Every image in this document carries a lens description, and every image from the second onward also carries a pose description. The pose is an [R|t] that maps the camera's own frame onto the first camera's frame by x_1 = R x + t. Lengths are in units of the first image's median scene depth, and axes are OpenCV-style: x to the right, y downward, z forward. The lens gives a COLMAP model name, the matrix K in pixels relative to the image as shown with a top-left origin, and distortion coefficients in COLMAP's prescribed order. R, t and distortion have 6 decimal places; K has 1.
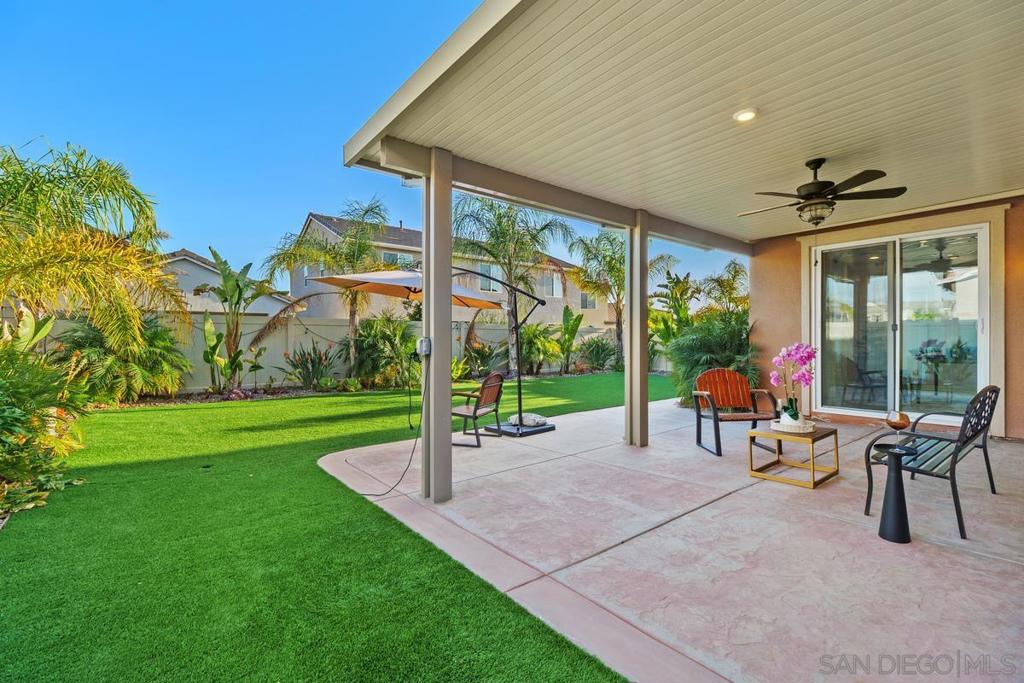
lens RADIAL K [[452.0, 0, 504.7], [0, 452.0, 338.2], [0, 0, 1]] dist [-0.000843, -0.000644]
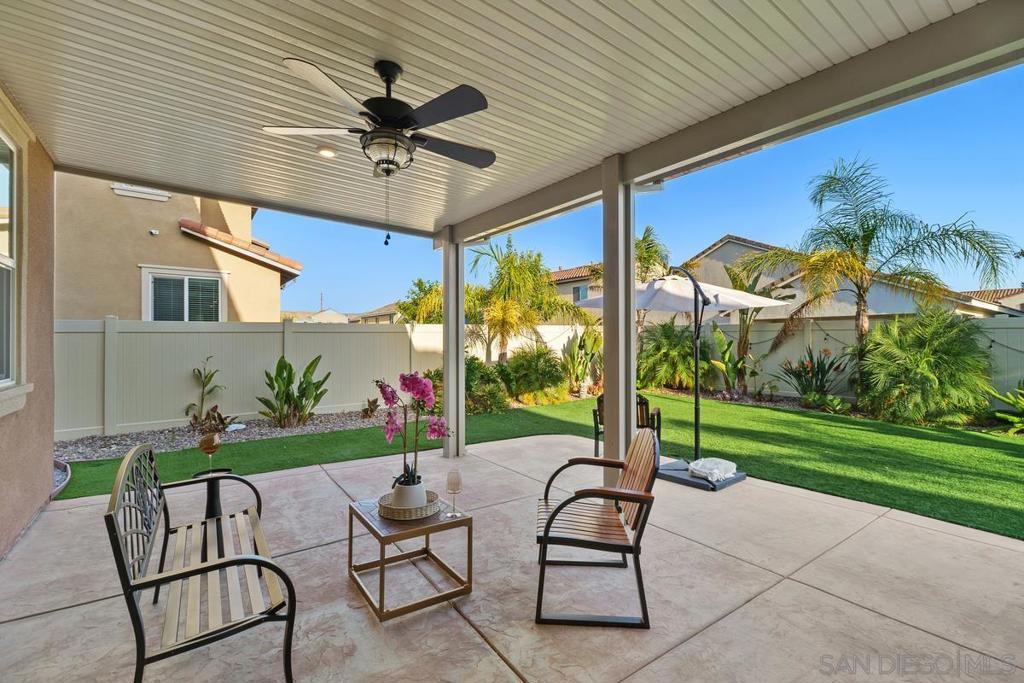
lens RADIAL K [[452.0, 0, 505.6], [0, 452.0, 344.1], [0, 0, 1]] dist [-0.000843, -0.000644]
pose [[-0.057675, 0.004933, -0.998323, 1.149115], [0.004491, 0.999979, 0.004681, -0.024018], [0.998325, -0.004214, -0.057696, 1.078925]]
